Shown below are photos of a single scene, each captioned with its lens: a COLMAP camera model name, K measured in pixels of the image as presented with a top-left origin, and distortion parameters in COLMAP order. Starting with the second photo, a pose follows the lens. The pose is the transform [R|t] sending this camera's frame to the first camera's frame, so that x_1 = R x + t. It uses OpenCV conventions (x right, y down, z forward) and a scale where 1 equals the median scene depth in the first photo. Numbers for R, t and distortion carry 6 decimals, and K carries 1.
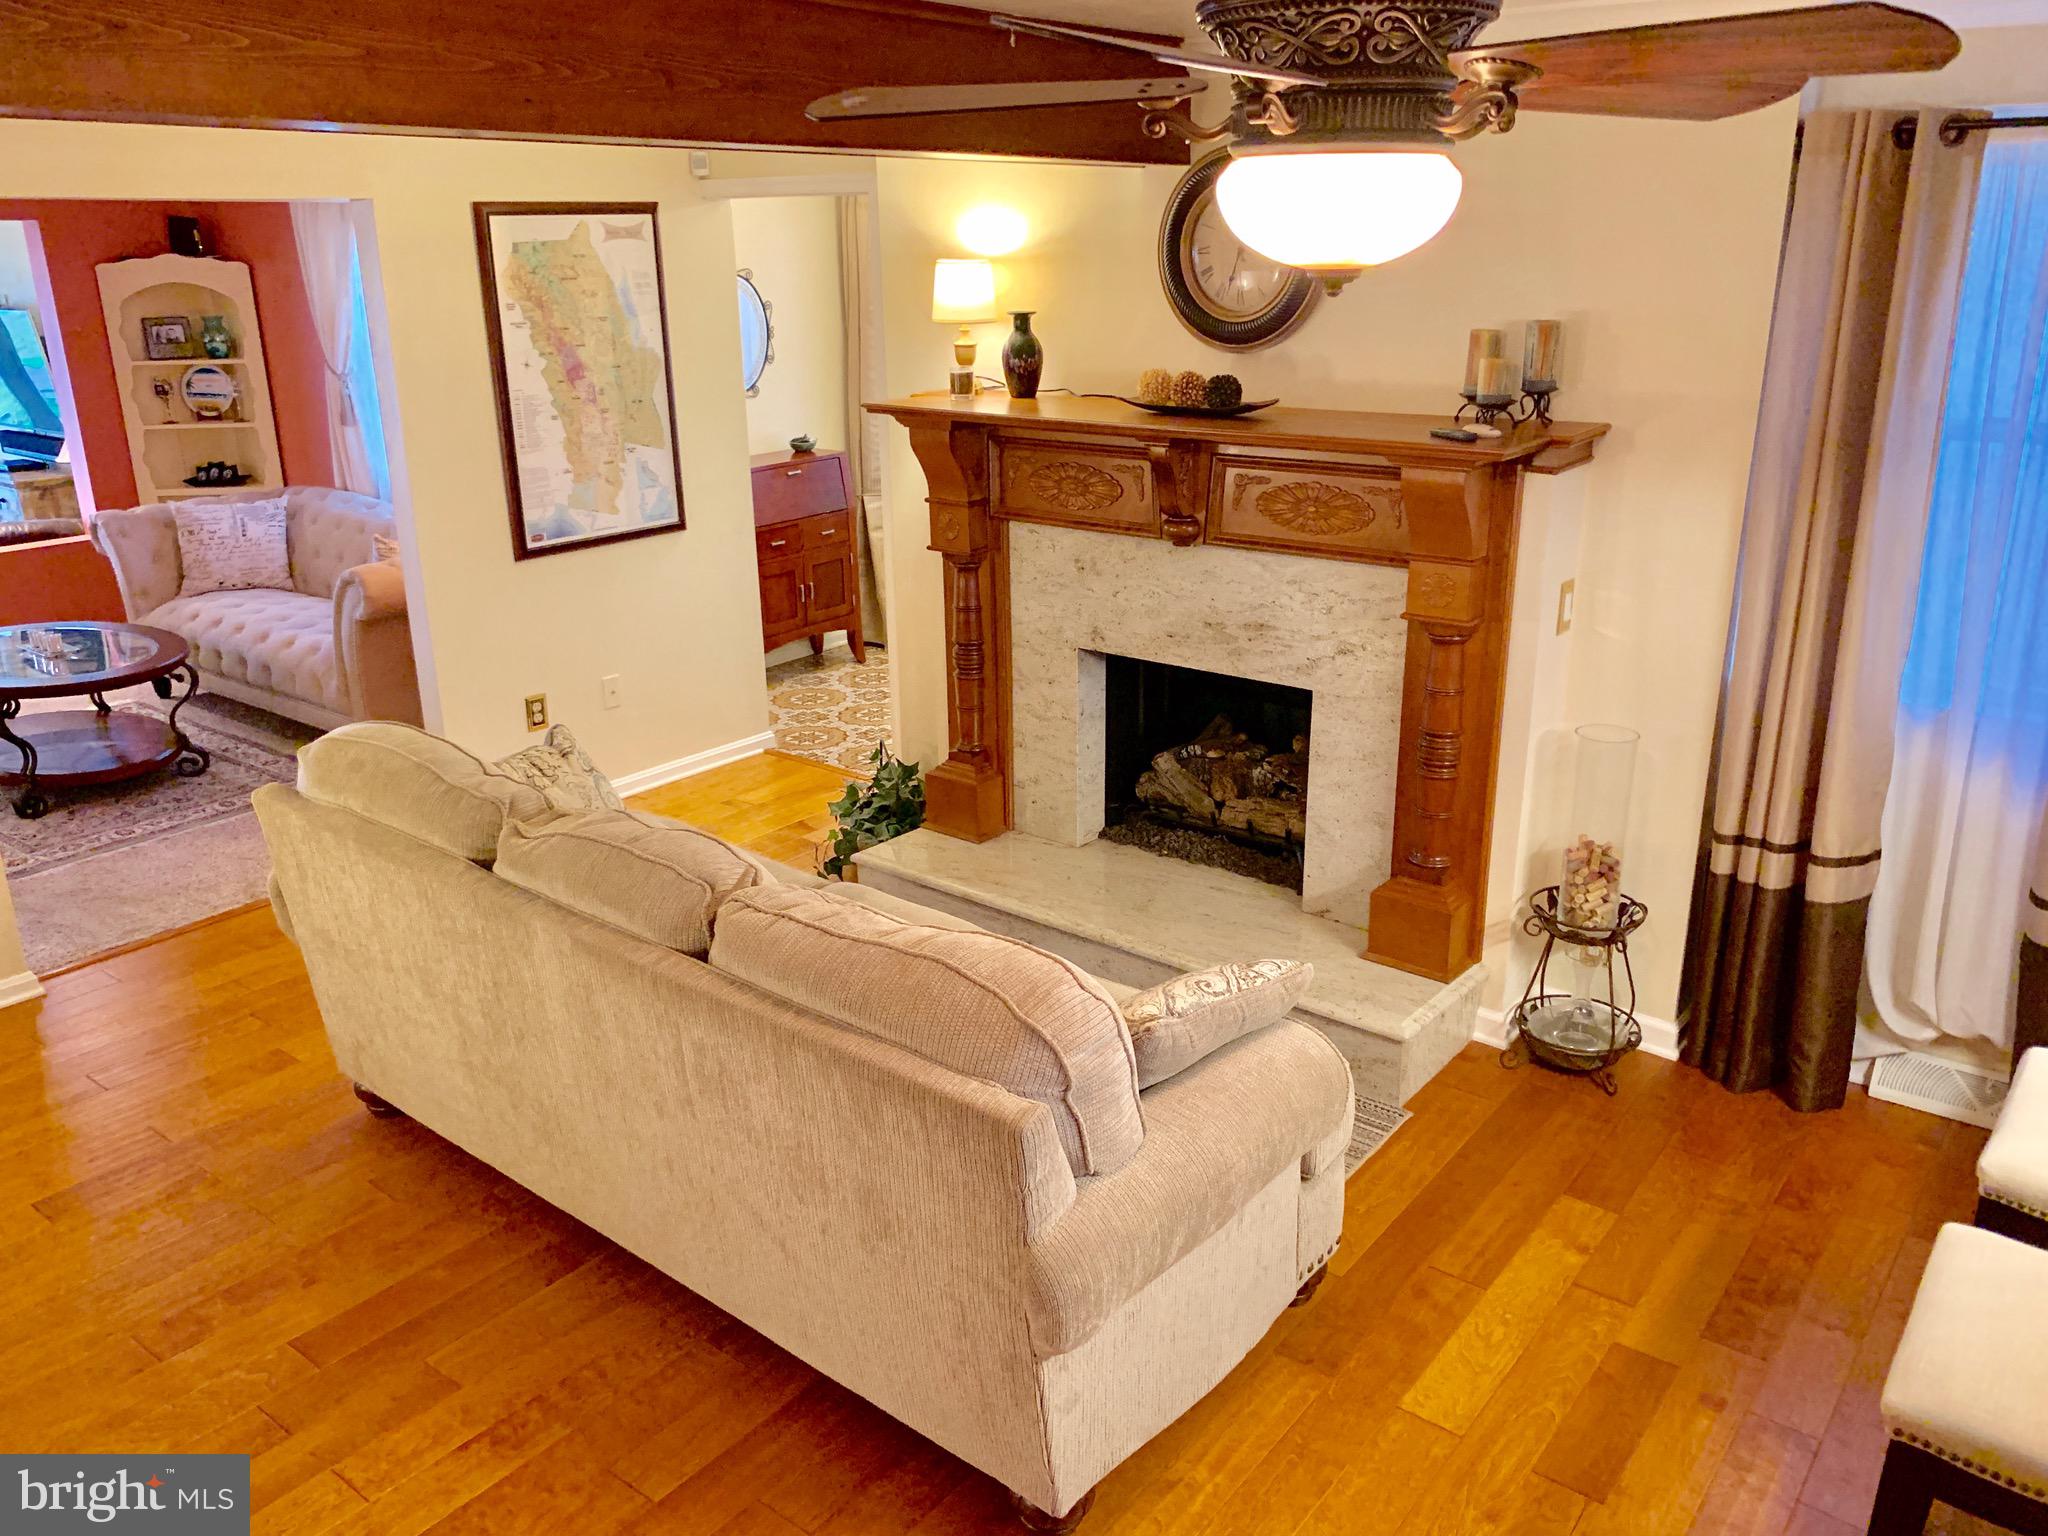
lens RADIAL K [[1554.5, 0, 1025.7], [0, 1554.5, 779.3], [0, 0, 1]] dist [0.088869, -0.144933]
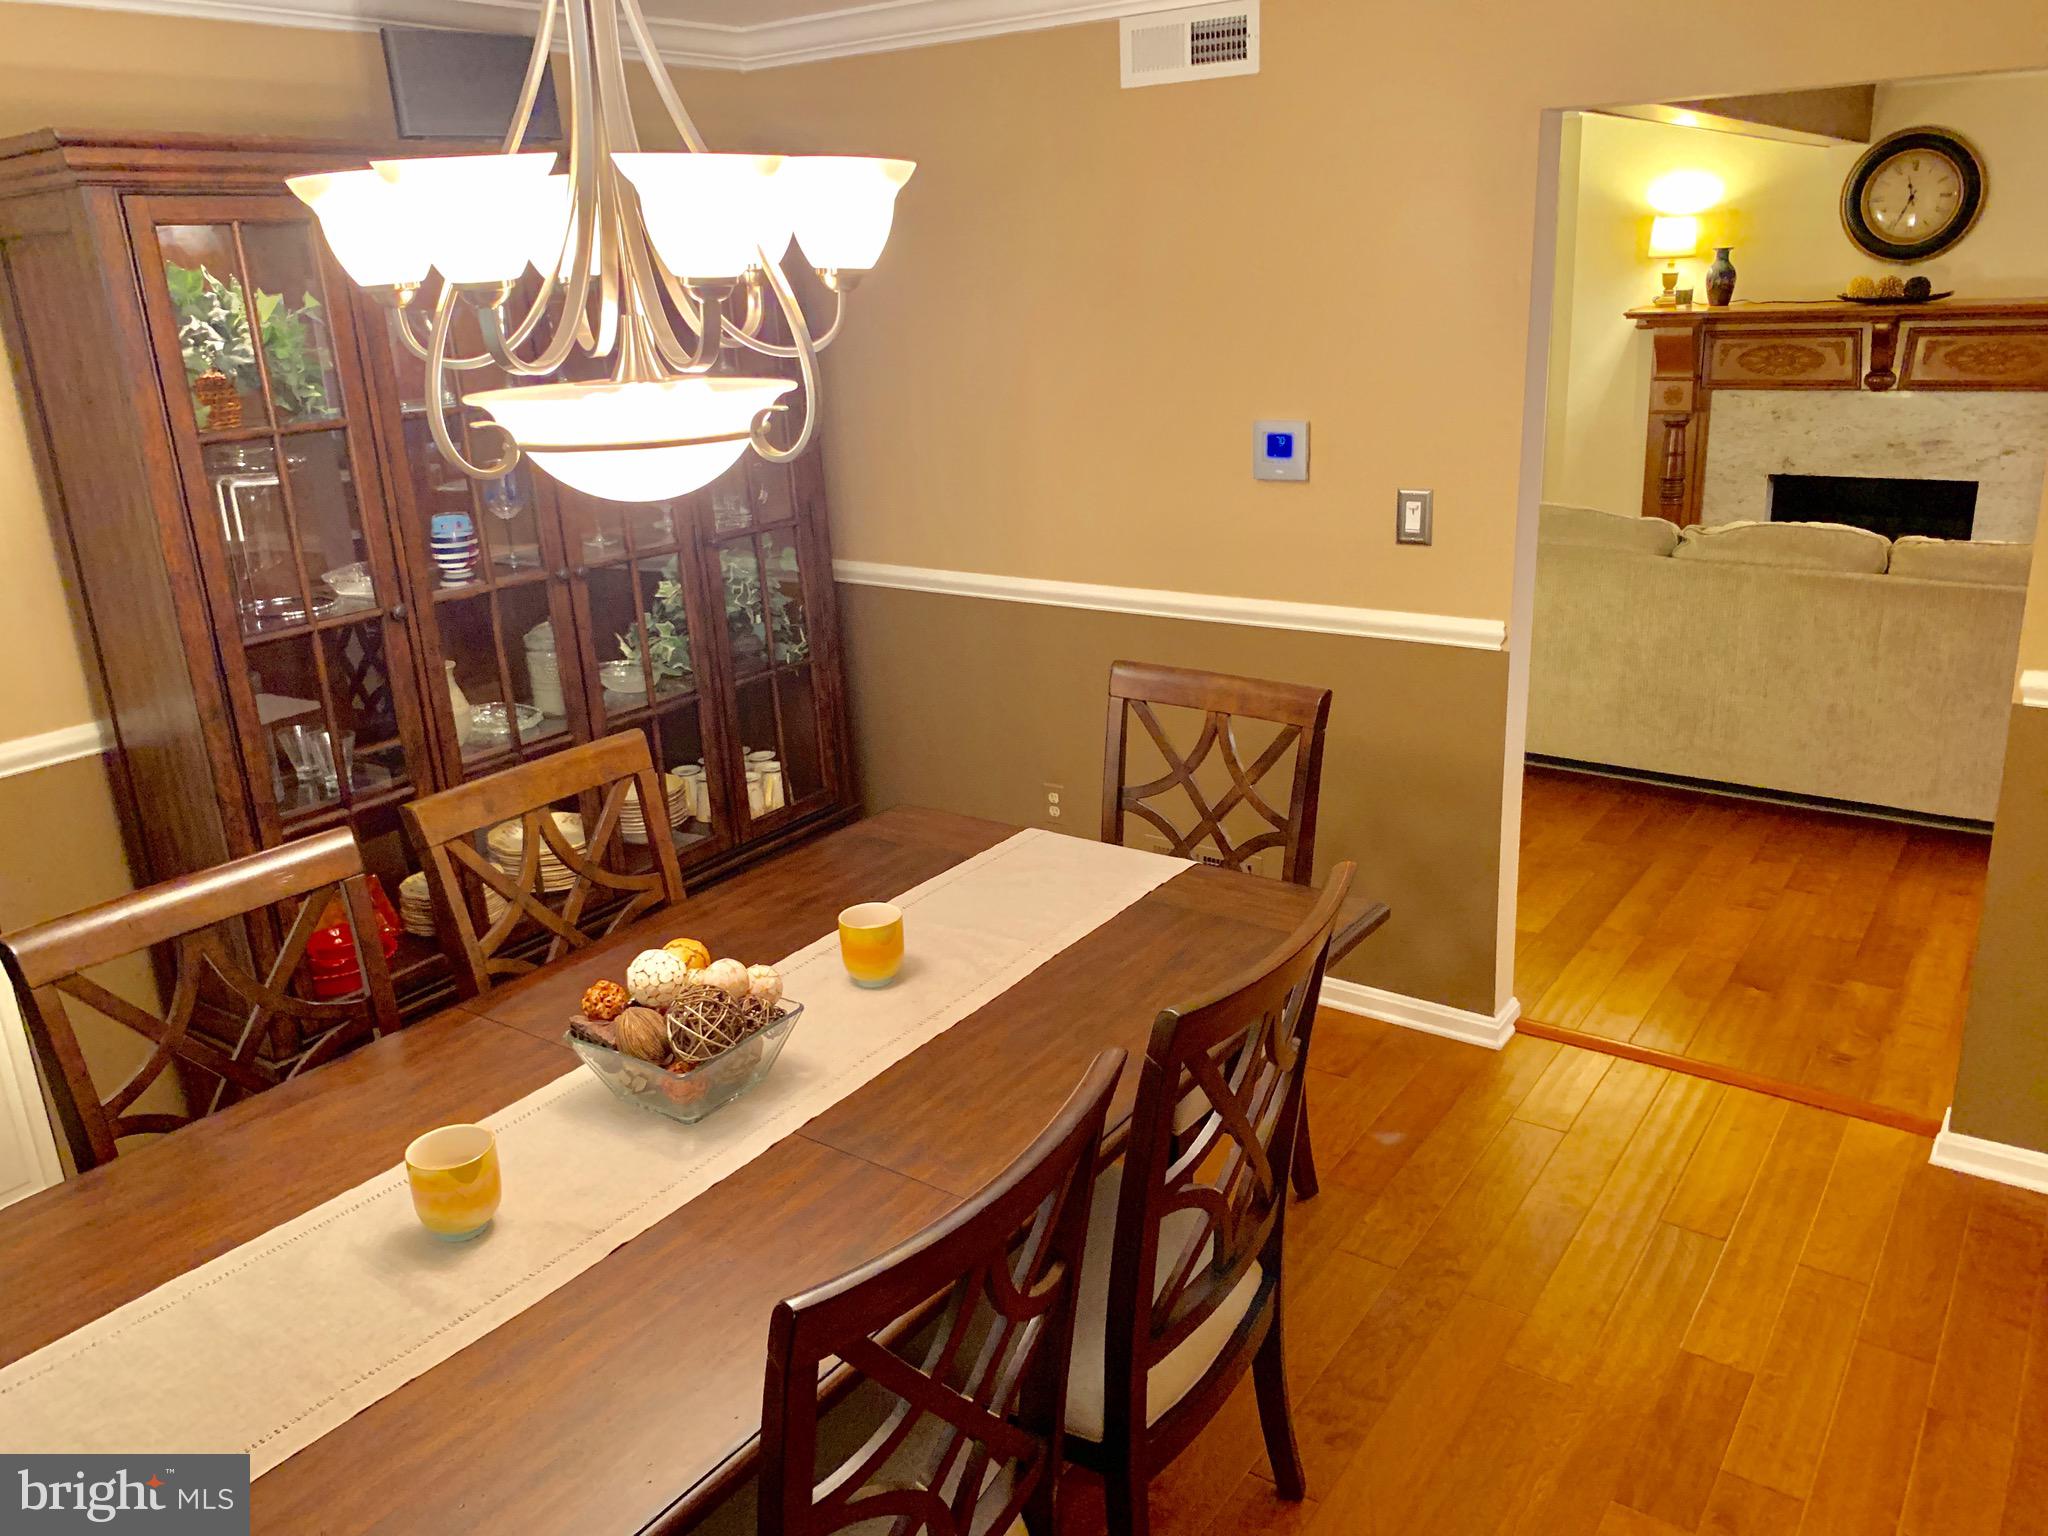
lens RADIAL K [[1572.0, 0, 1024.0], [0, 1572.0, 768.0], [0, 0, 1]] dist [-0.003653, -0.002203]
pose [[0.997900, -0.045495, 0.046098, -0.747533], [0.046617, 0.998635, -0.023560, 0.193738], [-0.044963, 0.025659, 0.998659, -0.430387]]
